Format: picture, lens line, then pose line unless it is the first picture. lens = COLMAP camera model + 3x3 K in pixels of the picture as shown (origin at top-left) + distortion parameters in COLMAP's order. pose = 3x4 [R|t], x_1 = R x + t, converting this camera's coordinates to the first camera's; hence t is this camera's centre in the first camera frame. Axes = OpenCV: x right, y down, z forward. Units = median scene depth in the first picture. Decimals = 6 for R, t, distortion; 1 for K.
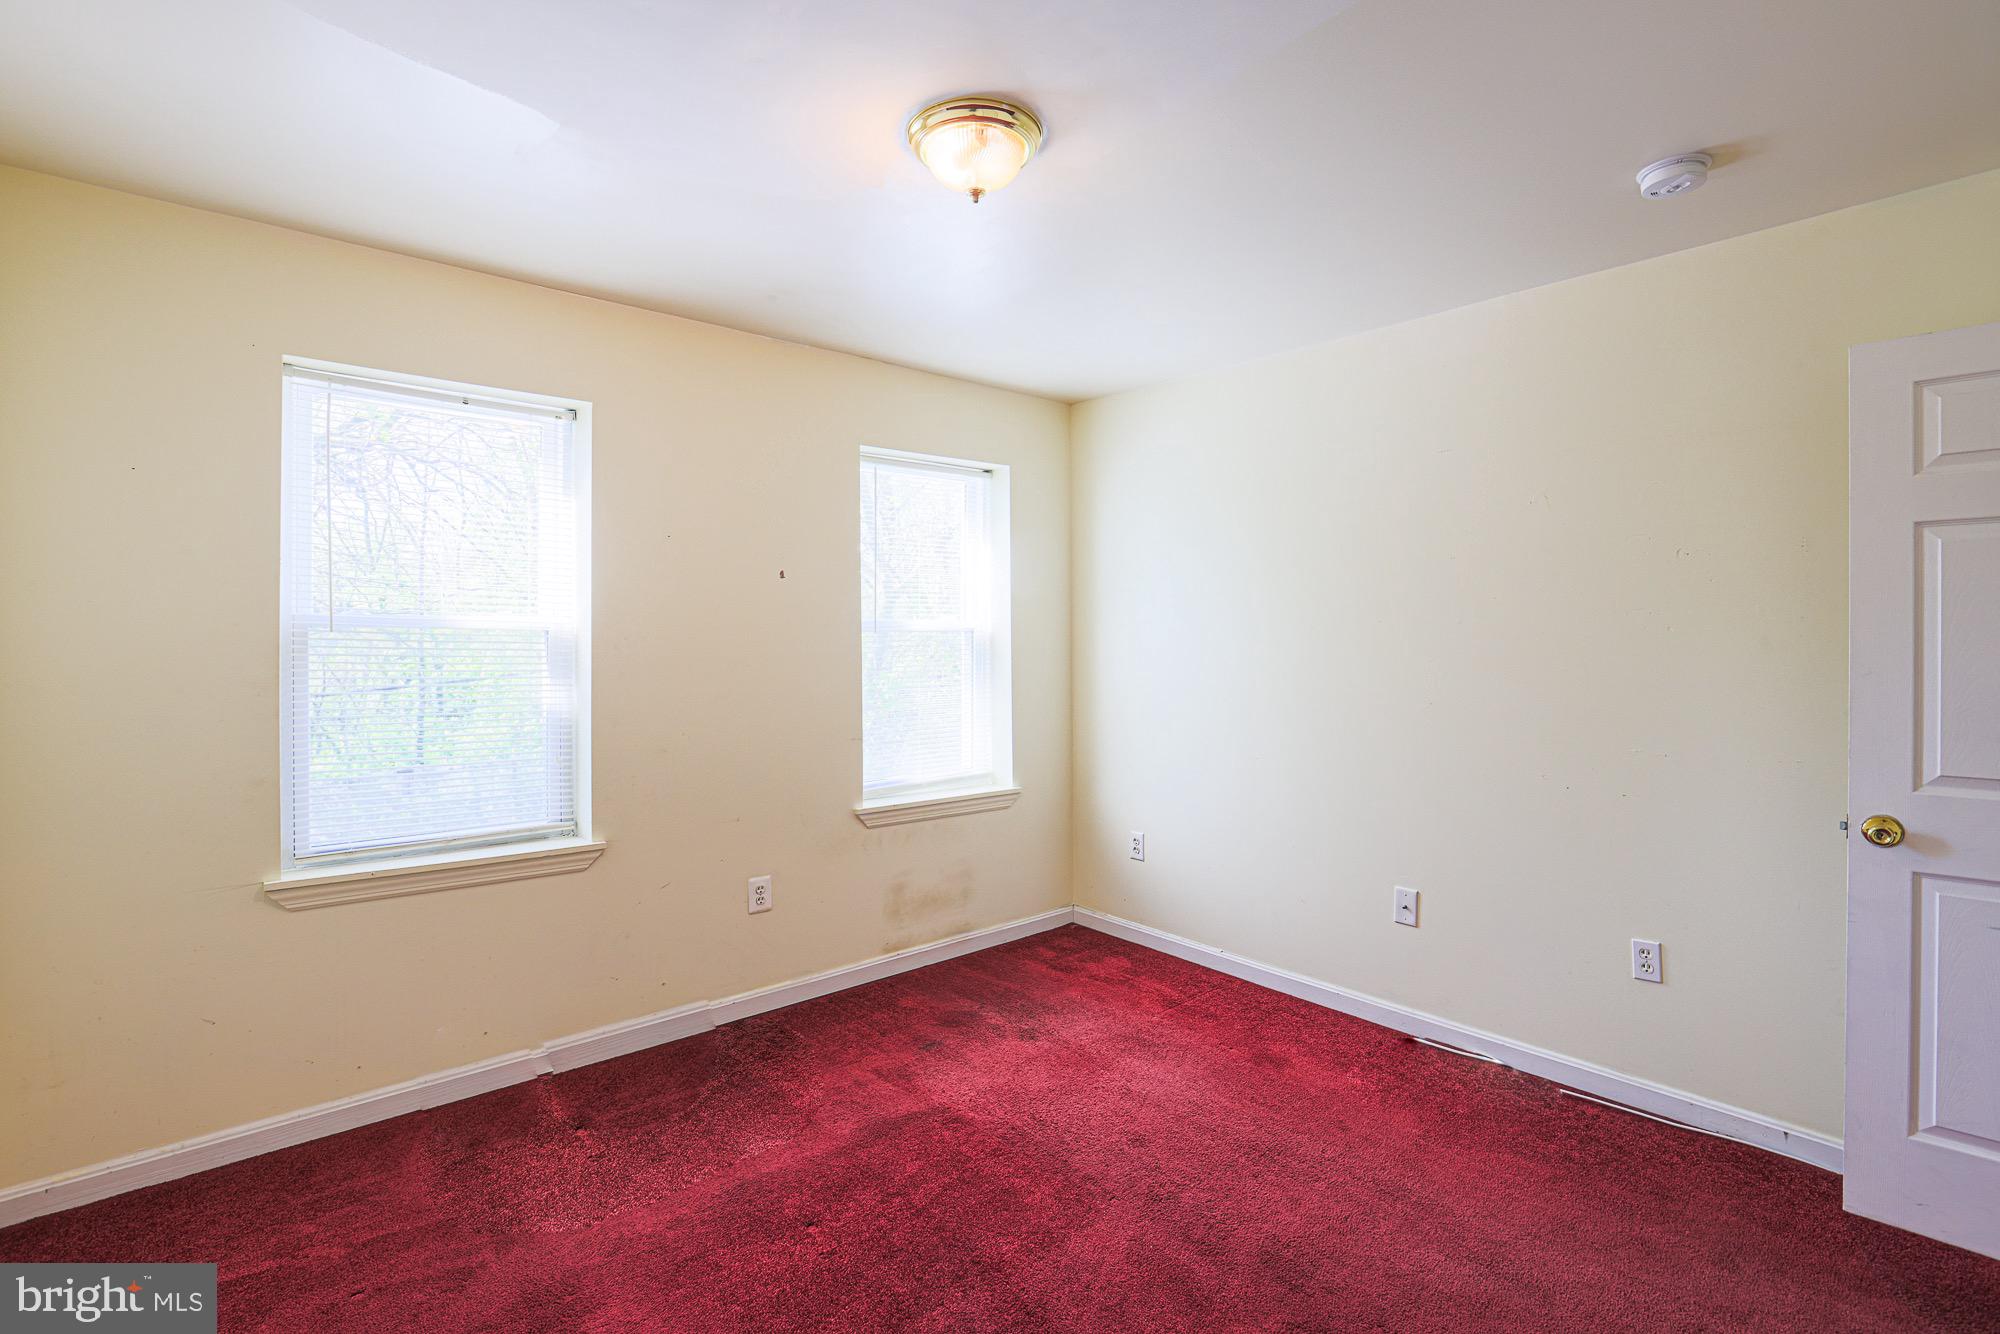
lens RADIAL K [[937.9, 0, 1000.0], [0, 937.9, 671.9], [0, 0, 1]] dist [-0.056819, 0.023961]
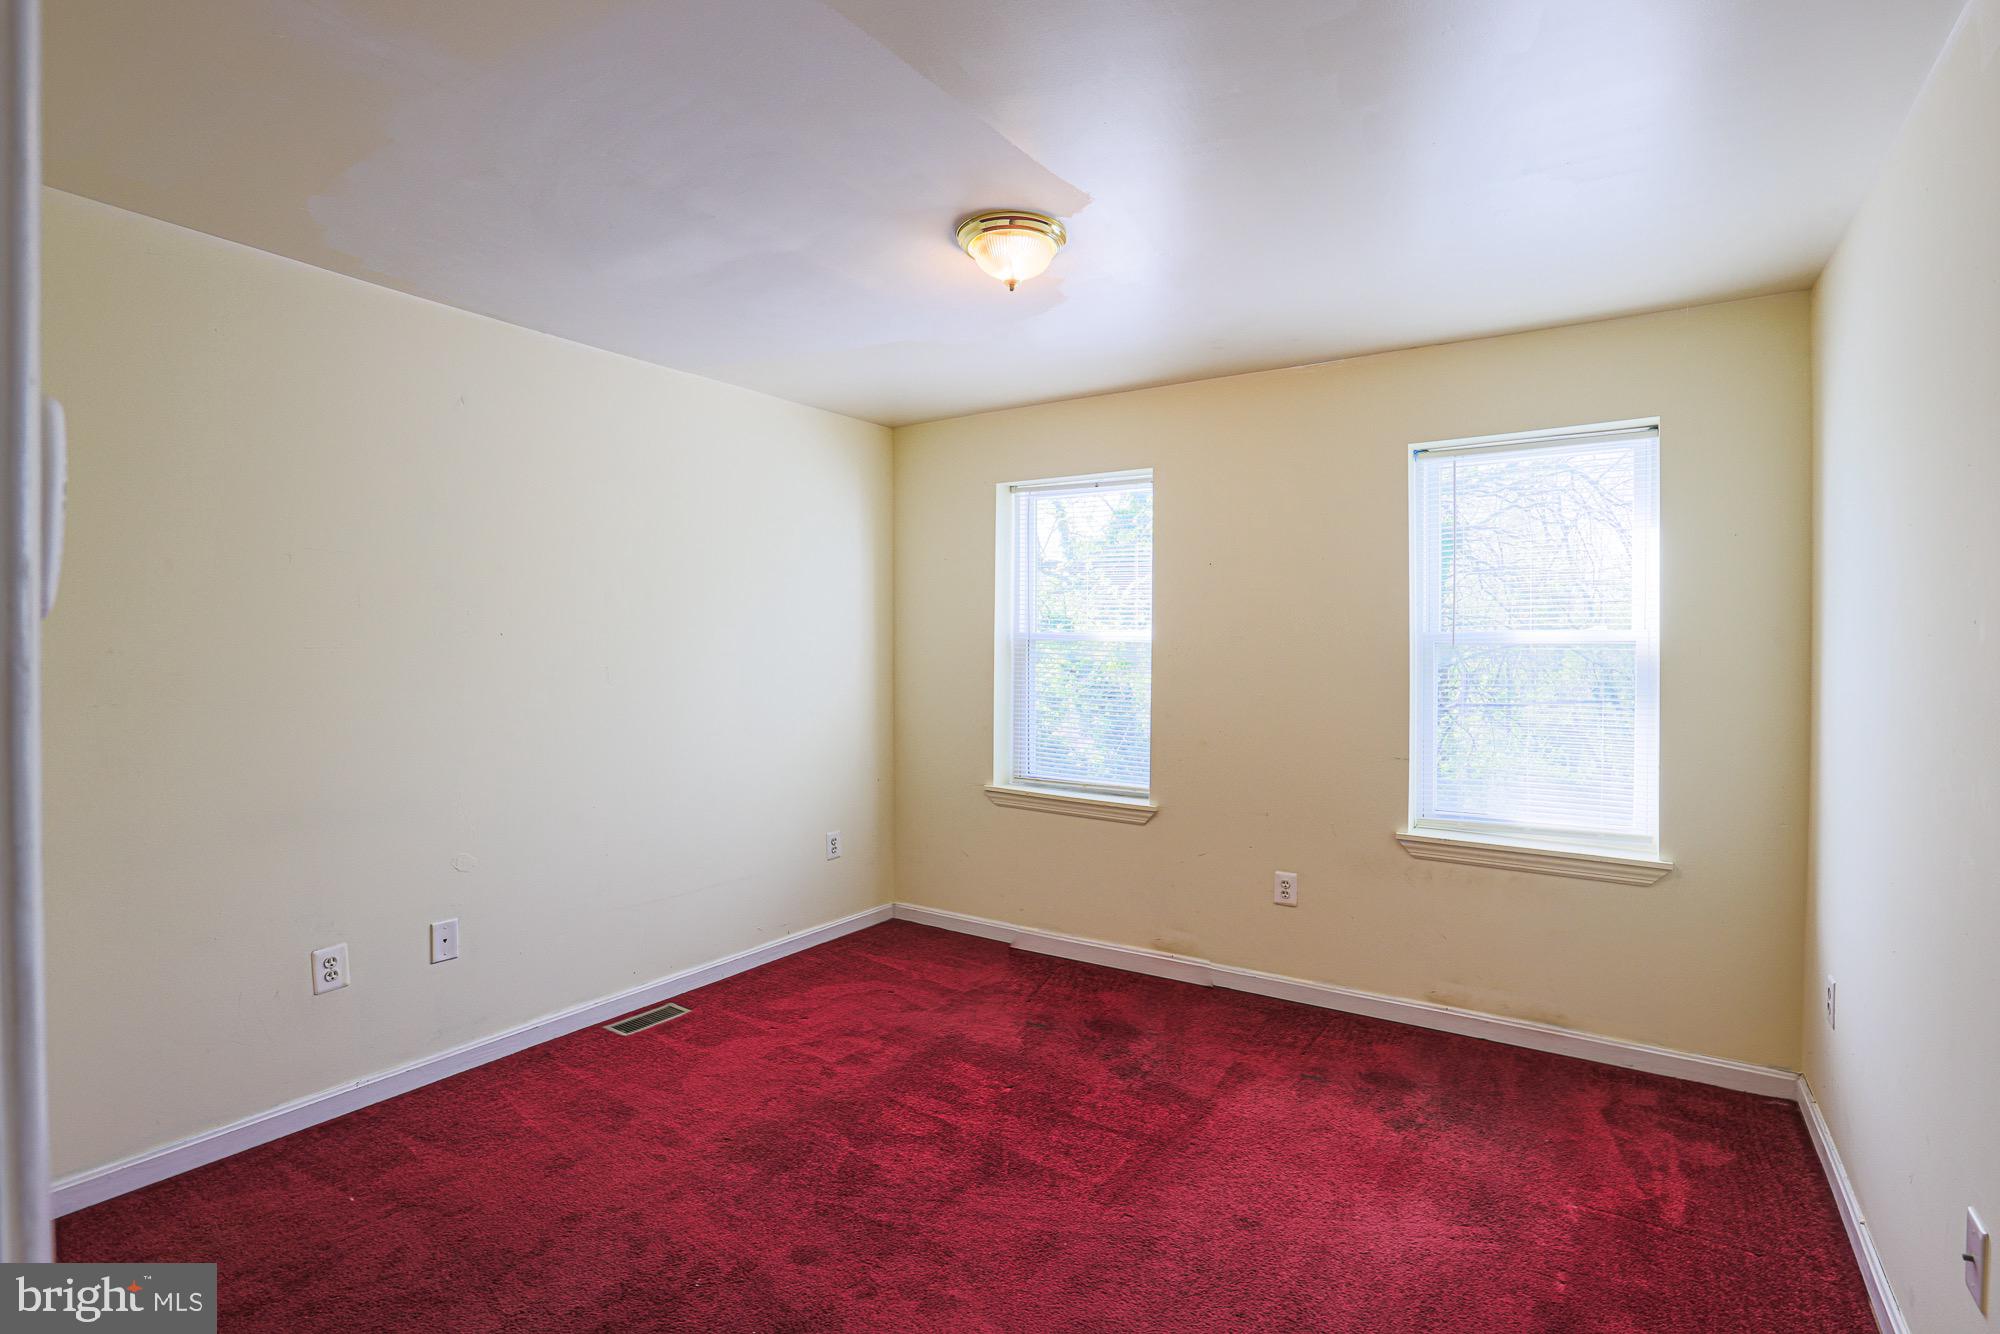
lens RADIAL K [[937.9, 0, 1000.0], [0, 937.9, 671.9], [0, 0, 1]] dist [-0.056819, 0.023961]
pose [[0.256393, 0.029199, -0.966131, 0.659377], [-0.043692, 0.998872, 0.018594, -0.015065], [0.965585, 0.037445, 0.257380, 0.382117]]
